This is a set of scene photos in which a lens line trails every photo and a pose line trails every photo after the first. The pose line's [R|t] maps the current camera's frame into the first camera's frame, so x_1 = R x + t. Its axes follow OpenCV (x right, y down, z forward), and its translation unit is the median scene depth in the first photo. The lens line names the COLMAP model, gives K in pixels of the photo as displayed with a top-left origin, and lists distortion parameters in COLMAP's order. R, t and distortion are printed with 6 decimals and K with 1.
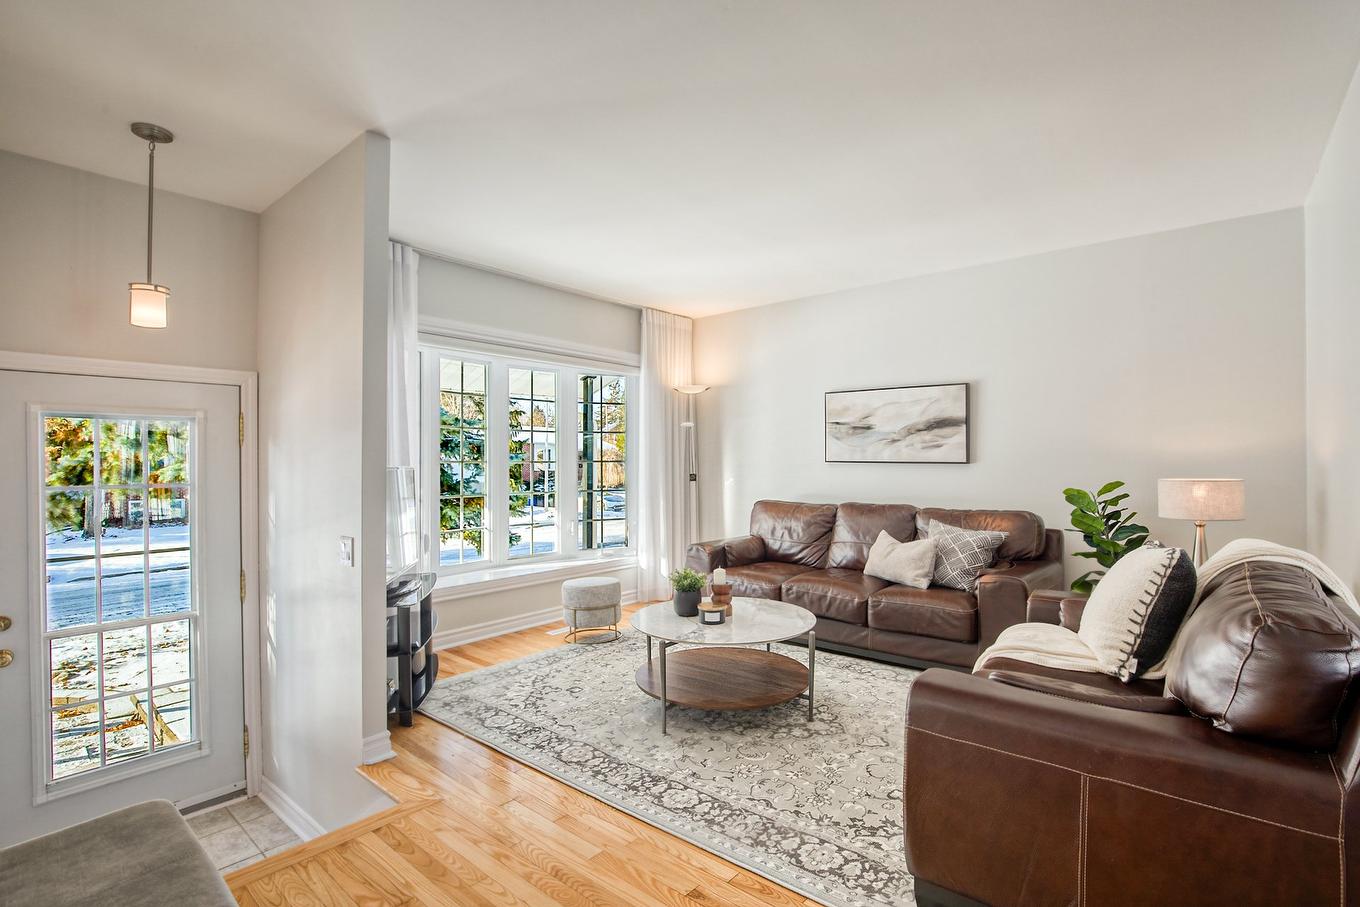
lens RADIAL K [[632.8, 0, 692.5], [0, 632.8, 456.8], [0, 0, 1]] dist [-0.015604, 0.001762]
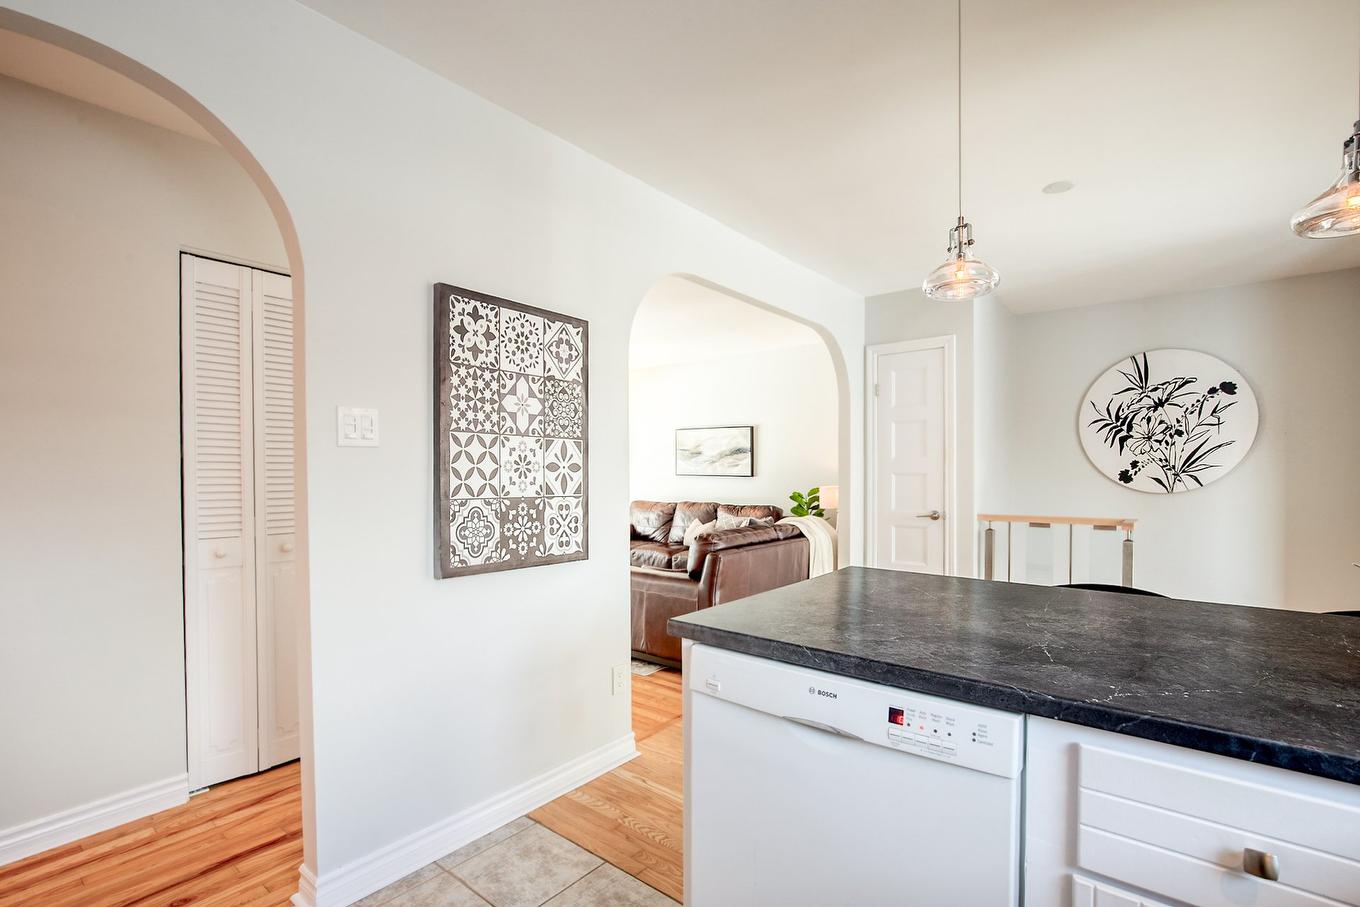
lens RADIAL K [[632.8, 0, 689.6], [0, 632.8, 474.9], [0, 0, 1]] dist [-0.015604, 0.001762]
pose [[0.999902, -0.000017, 0.013982, 0.243586], [-0.000246, 0.999823, 0.018798, -0.022889], [-0.013980, -0.018800, 0.999726, -0.571466]]
